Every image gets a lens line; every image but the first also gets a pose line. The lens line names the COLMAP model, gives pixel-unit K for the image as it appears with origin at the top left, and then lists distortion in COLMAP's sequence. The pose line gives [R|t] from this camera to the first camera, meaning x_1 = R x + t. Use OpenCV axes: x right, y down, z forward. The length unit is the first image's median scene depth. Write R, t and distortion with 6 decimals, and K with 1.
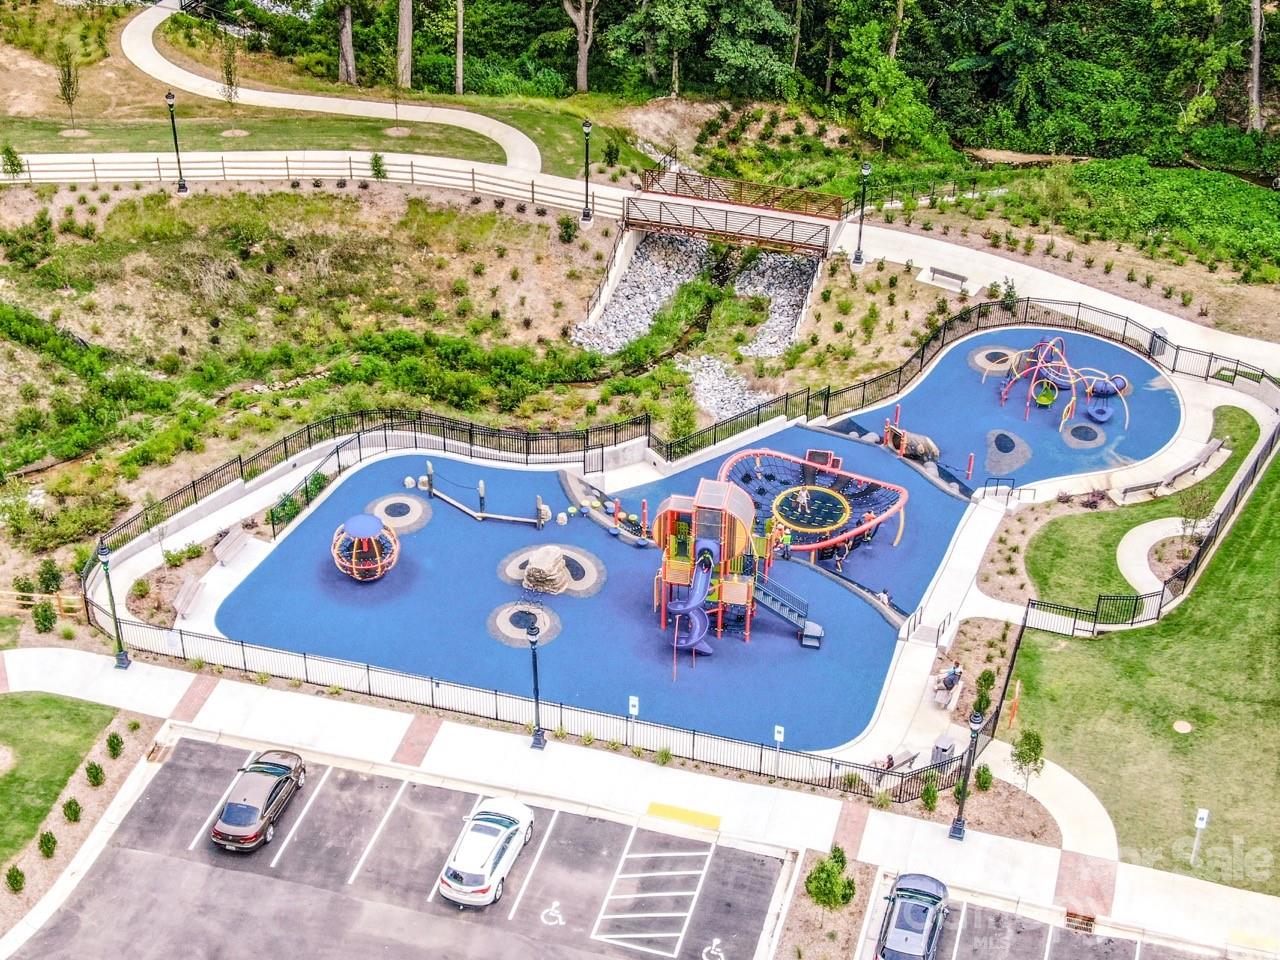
lens RADIAL K [[2224.6, 0, 633.2], [0, 2224.6, 480.8], [0, 0, 1]] dist [0.067607, 0.000000]
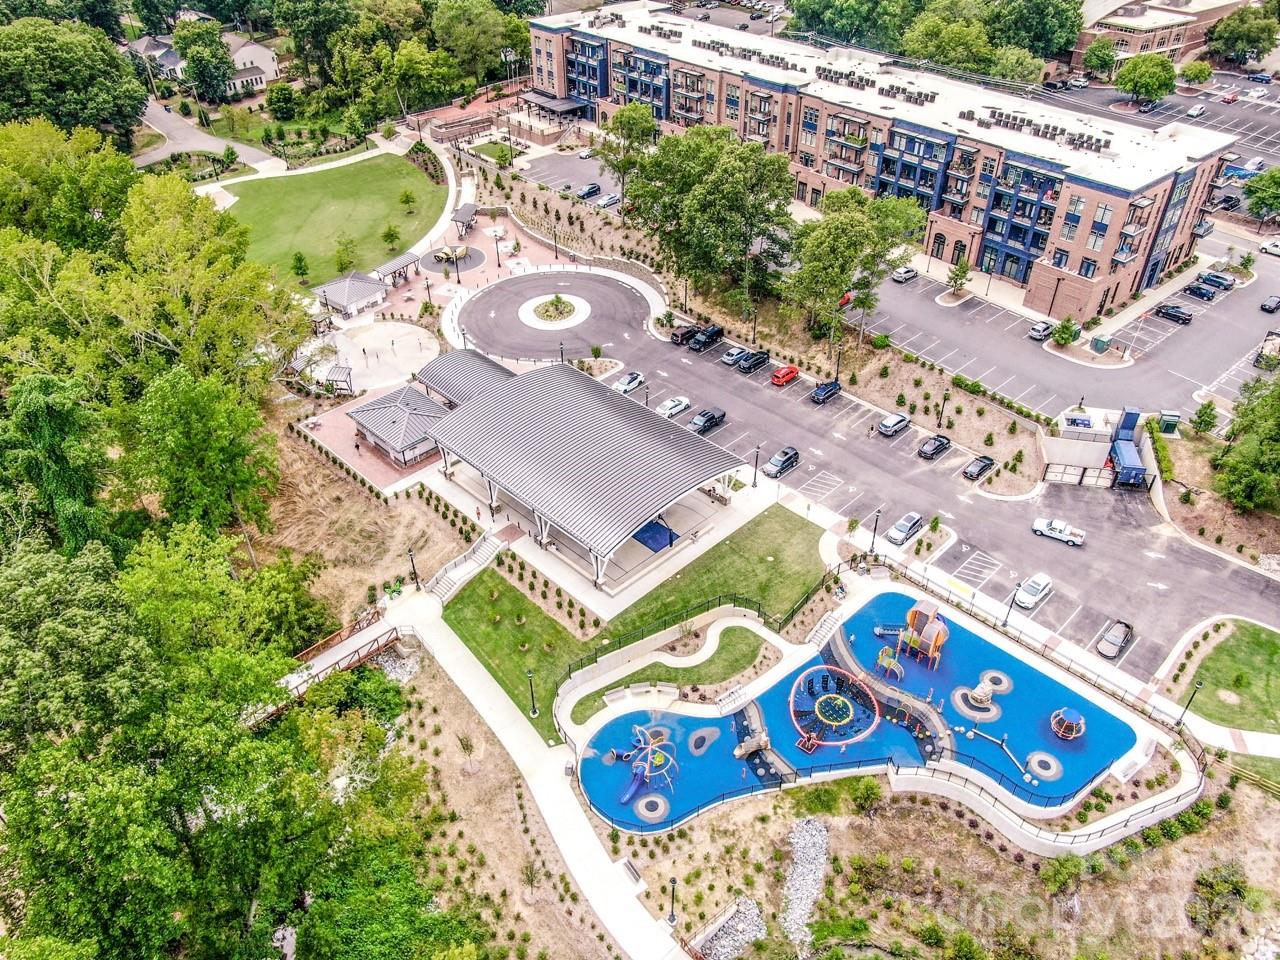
lens RADIAL K [[952.3, 0, 641.8], [0, 952.3, 478.8], [0, 0, 1]] dist [-0.005783, 0.003096]
pose [[-0.872190, -0.300449, 0.386026, -0.035844], [0.280825, 0.338610, 0.898043, -0.753851], [-0.400528, 0.891669, -0.210959, 0.873008]]
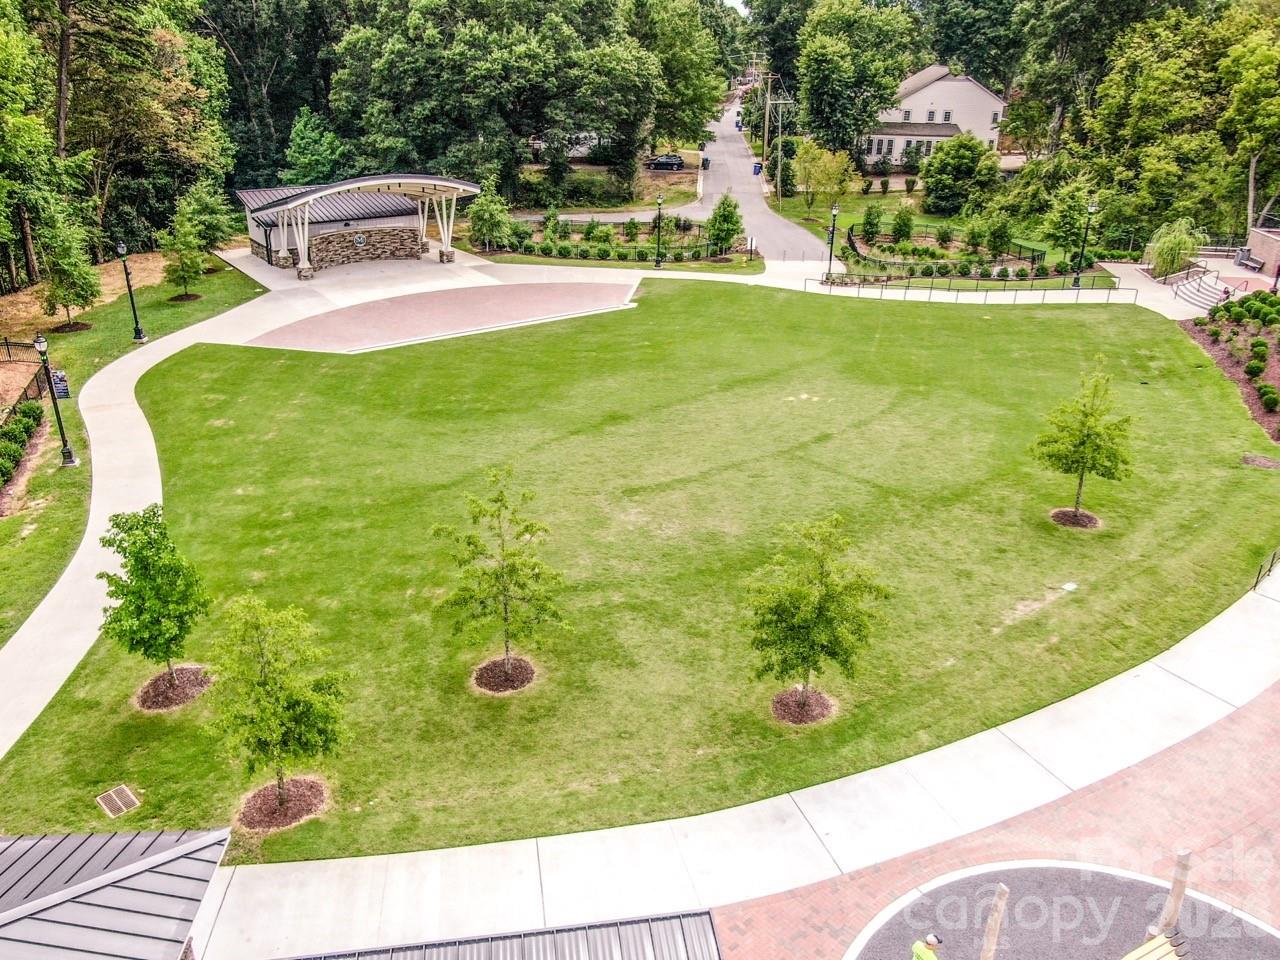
lens RADIAL K [[937.5, 0, 635.7], [0, 937.5, 480.1], [0, 0, 1]] dist [-0.027125, 0.013183]
pose [[-0.217789, -0.422760, 0.879683, 0.768250], [0.550533, 0.691027, 0.468396, 0.130439], [-0.805904, 0.586306, 0.082245, 0.407462]]
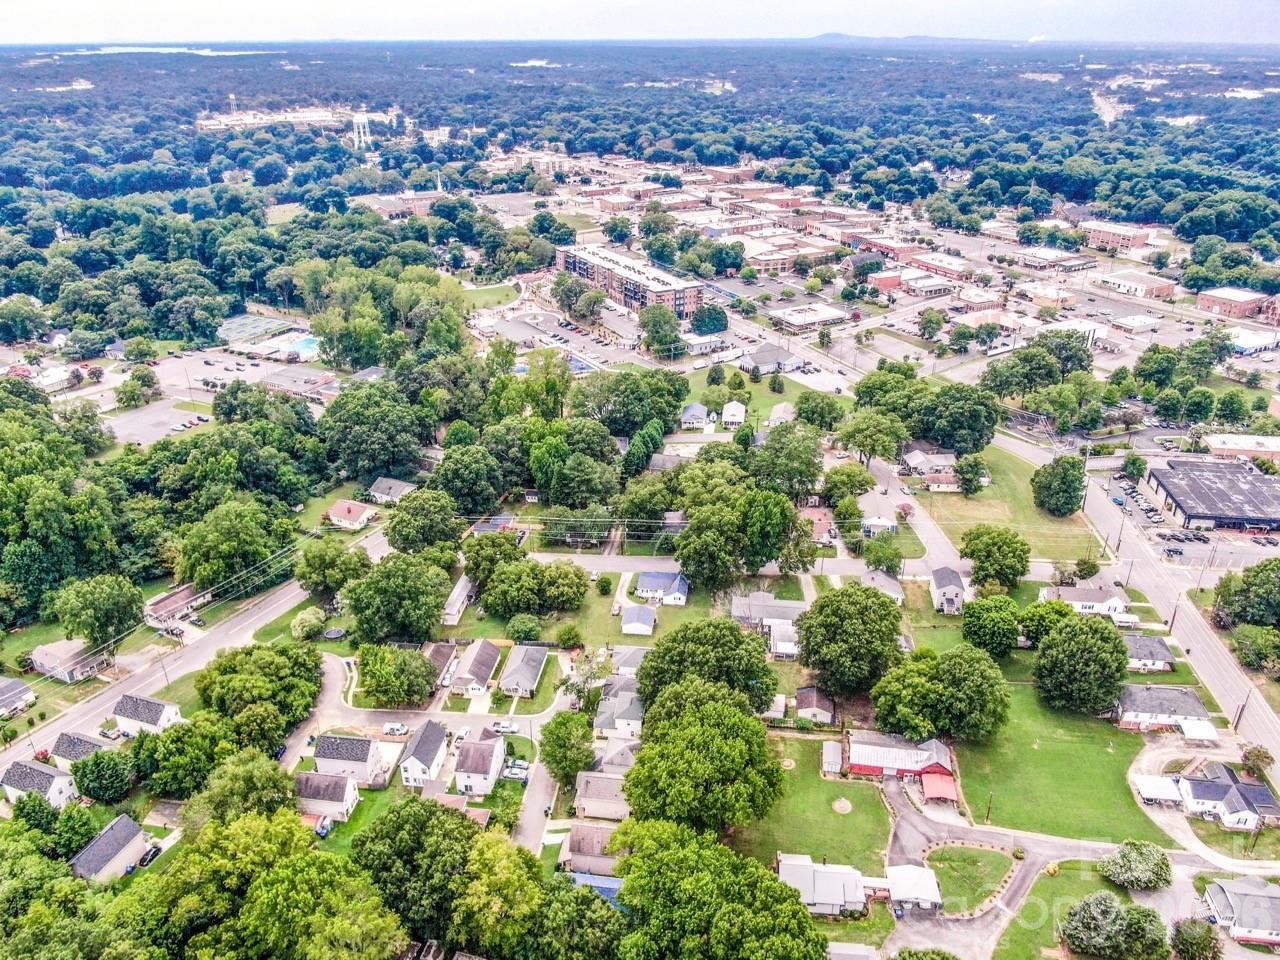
lens RADIAL K [[937.5, 0, 648.4], [0, 937.5, 478.4], [0, 0, 1]] dist [-0.027125, 0.013183]
pose [[-0.764698, -0.291904, 0.574481, -2.728984], [0.365482, 0.537776, 0.759750, -2.655627], [-0.530716, 0.790942, -0.304551, 2.204790]]
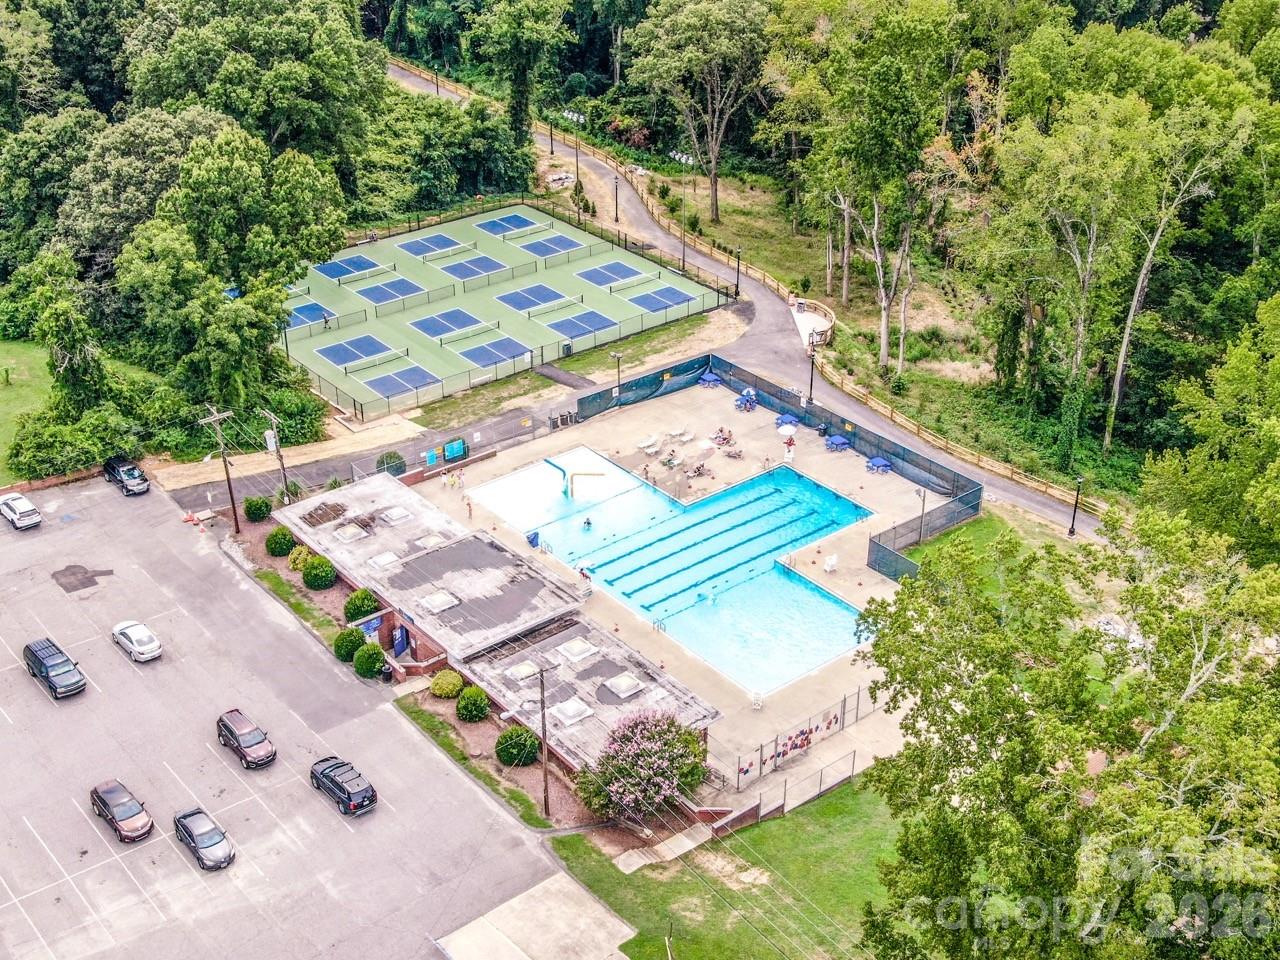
lens RADIAL K [[1597.8, 0, 642.7], [0, 1597.8, 483.6], [0, 0, 1]] dist [0.012221, 0.000000]
pose [[-0.422818, -0.455620, 0.783348, 0.248718], [0.520797, 0.585242, 0.621500, -1.076986], [-0.741616, 0.670747, -0.010165, 1.319029]]
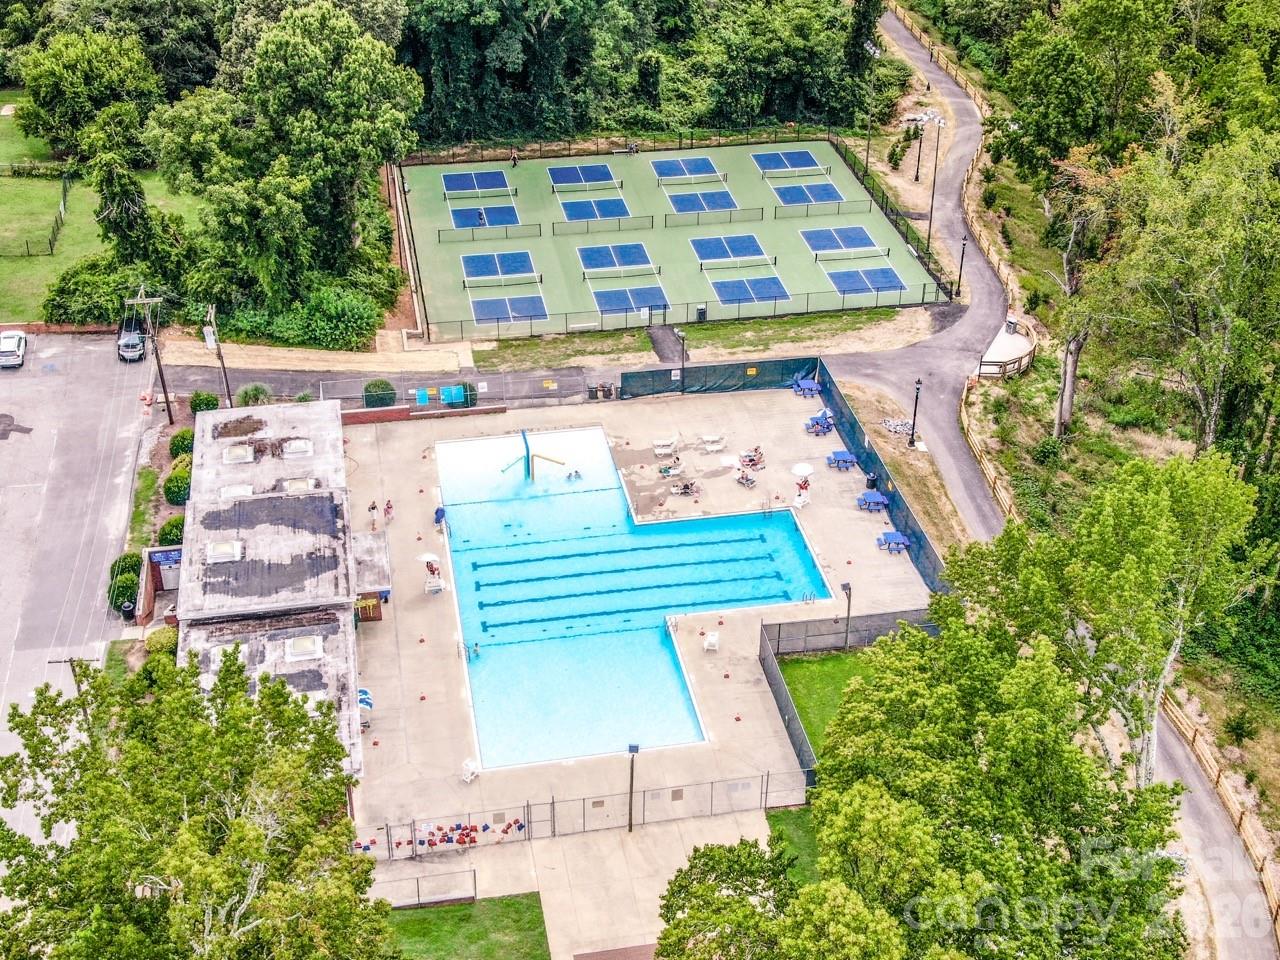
lens RADIAL K [[1649.1, 0, 637.0], [0, 1649.1, 481.7], [0, 0, 1]] dist [0.075638, 0.000000]
pose [[0.067351, -0.548255, 0.833595, 0.300342], [0.578176, 0.702355, 0.415224, -0.789965], [-0.813128, 0.453998, 0.364292, 0.937942]]
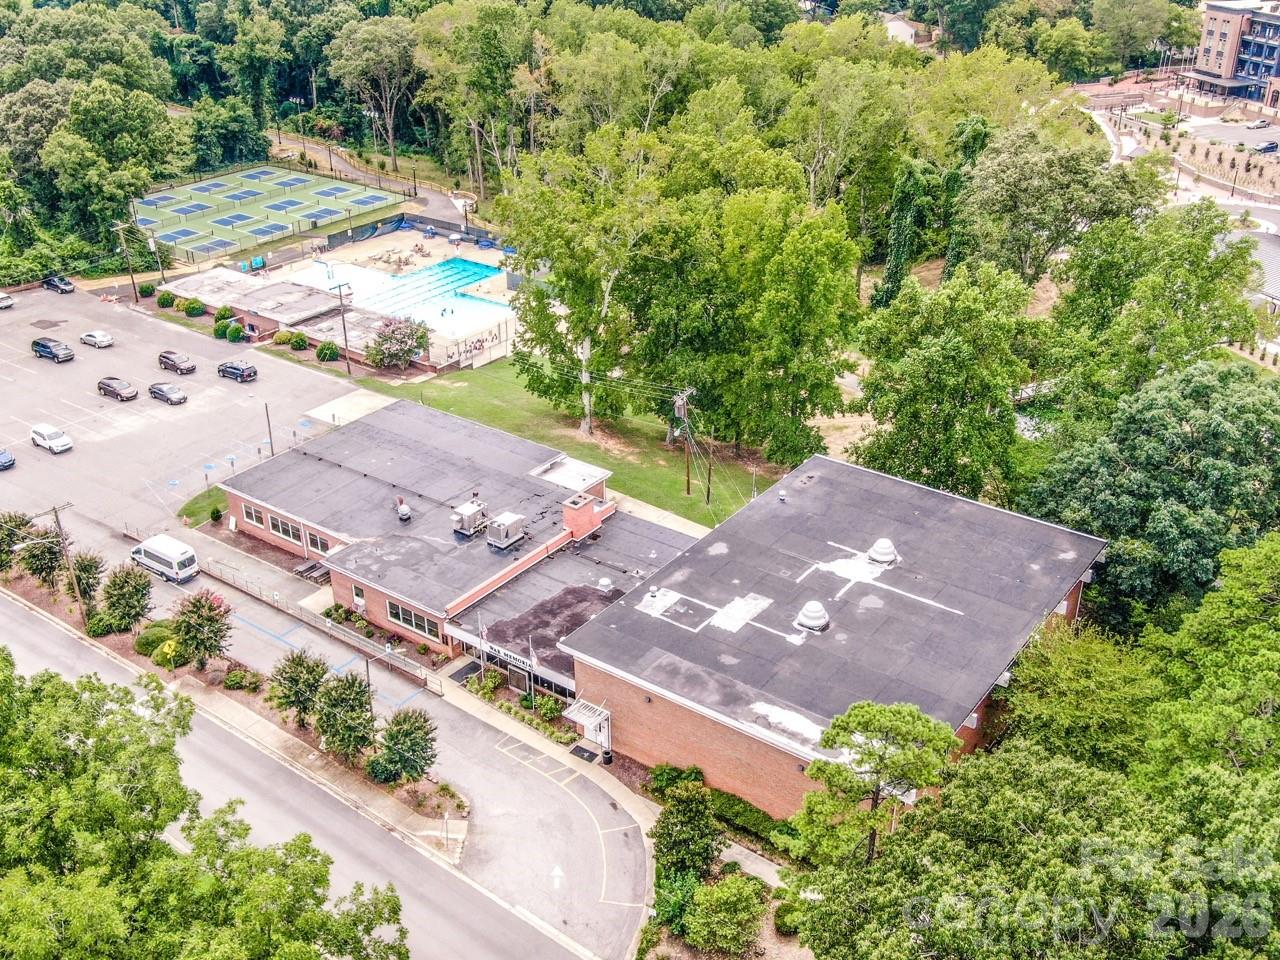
lens RADIAL K [[1327.6, 0, 636.6], [0, 1327.6, 466.0], [0, 0, 1]] dist [0.007983, 0.000000]
pose [[-0.630812, -0.355876, 0.689513, -0.255778], [0.448646, 0.557739, 0.698315, -1.223141], [-0.633083, 0.749852, -0.192166, 1.589416]]
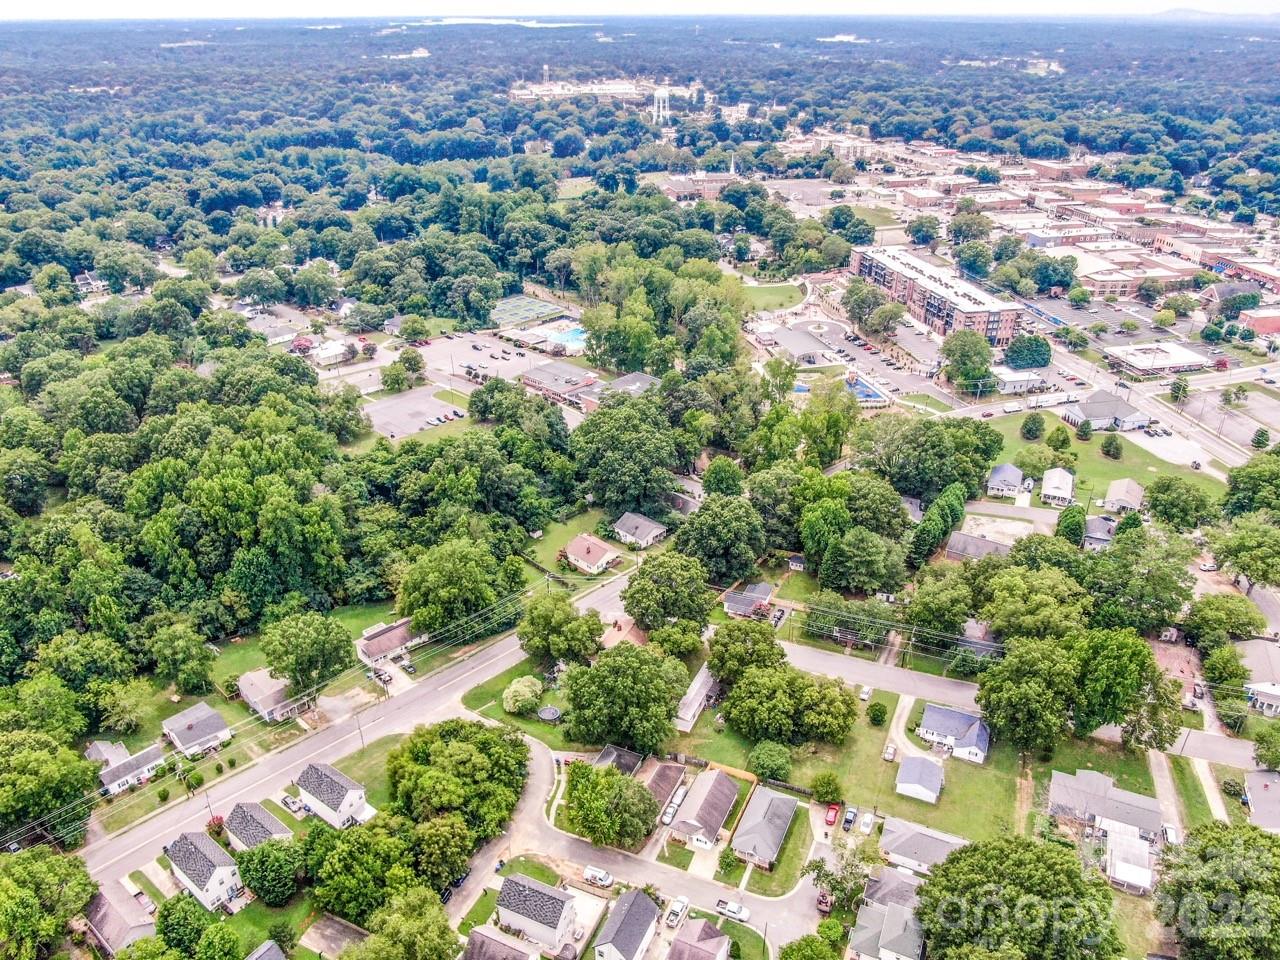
lens RADIAL K [[937.5, 0, 639.3], [0, 937.5, 474.7], [0, 0, 1]] dist [-0.027125, 0.013183]
pose [[-0.536135, -0.391826, 0.747684, -2.341457], [0.486080, 0.580850, 0.652946, -2.486614], [-0.690134, 0.713502, -0.120955, 1.985533]]
